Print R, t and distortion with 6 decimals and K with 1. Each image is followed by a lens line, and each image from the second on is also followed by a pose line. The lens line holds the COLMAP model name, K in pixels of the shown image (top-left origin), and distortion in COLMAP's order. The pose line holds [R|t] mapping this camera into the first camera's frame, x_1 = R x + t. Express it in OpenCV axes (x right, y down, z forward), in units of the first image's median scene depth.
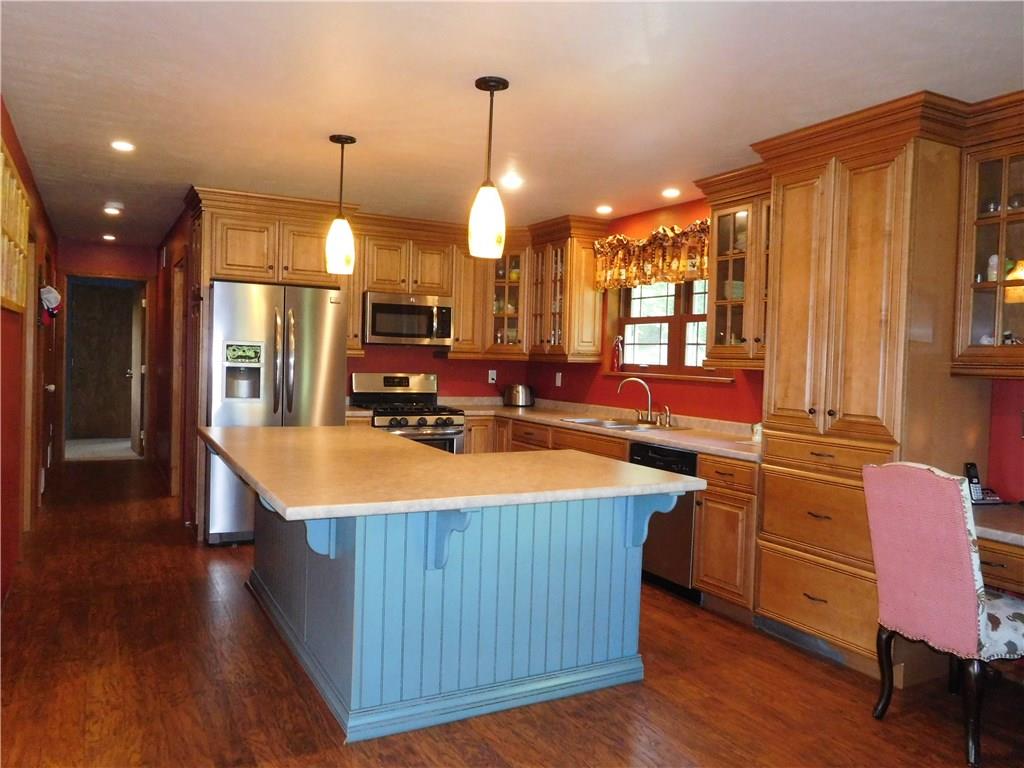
lens RADIAL K [[772.3, 0, 512.0], [0, 772.3, 384.0], [0, 0, 1]] dist [-0.007950, -0.001389]
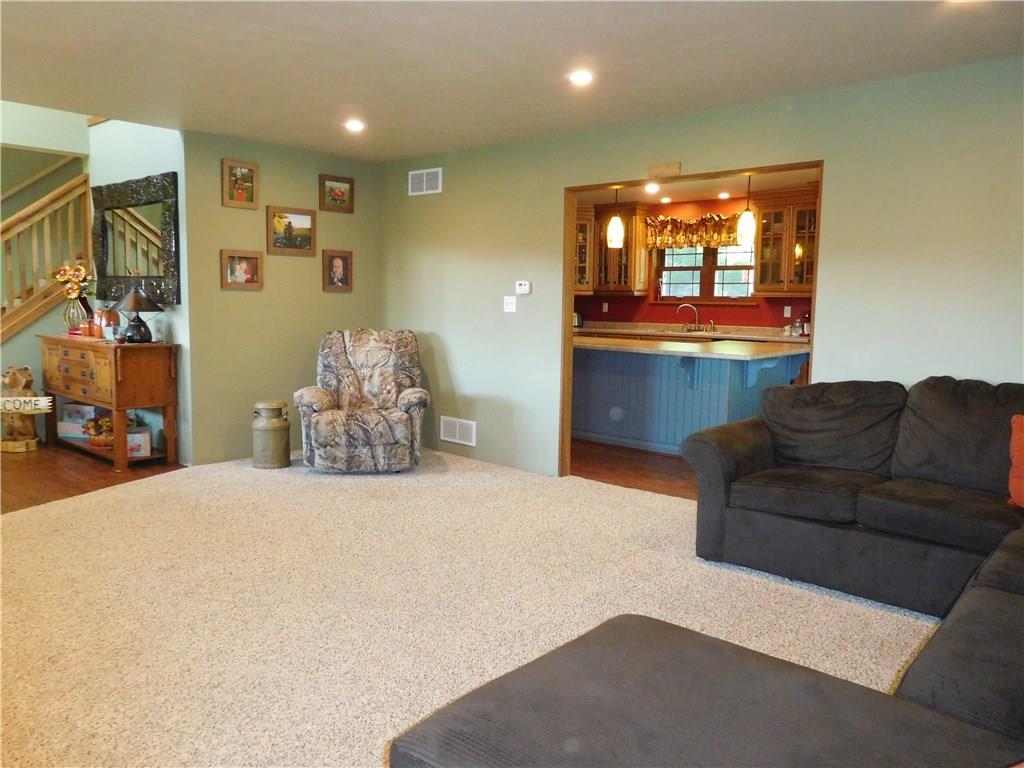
lens RADIAL K [[762.3, 0, 521.5], [0, 762.3, 387.3], [0, 0, 1]] dist [0.001805, -0.000129]
pose [[0.942198, -0.056790, 0.330209, -0.694023], [0.027427, 0.995296, 0.092914, 0.007620], [-0.333932, -0.078487, 0.939324, -0.418103]]
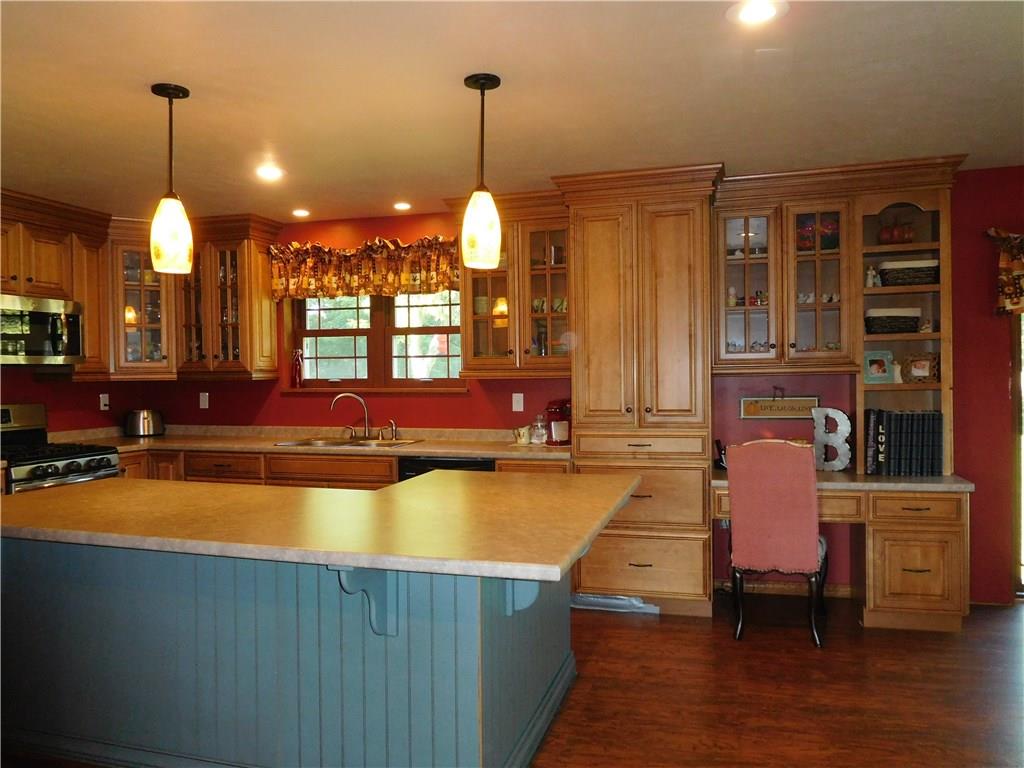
lens RADIAL K [[762.3, 0, 521.5], [0, 762.3, 387.3], [0, 0, 1]] dist [0.001805, -0.000129]
pose [[0.704768, -0.049889, 0.707681, -0.340690], [0.054743, 0.998374, 0.015864, -0.017188], [-0.707322, 0.027560, 0.706354, 0.168885]]
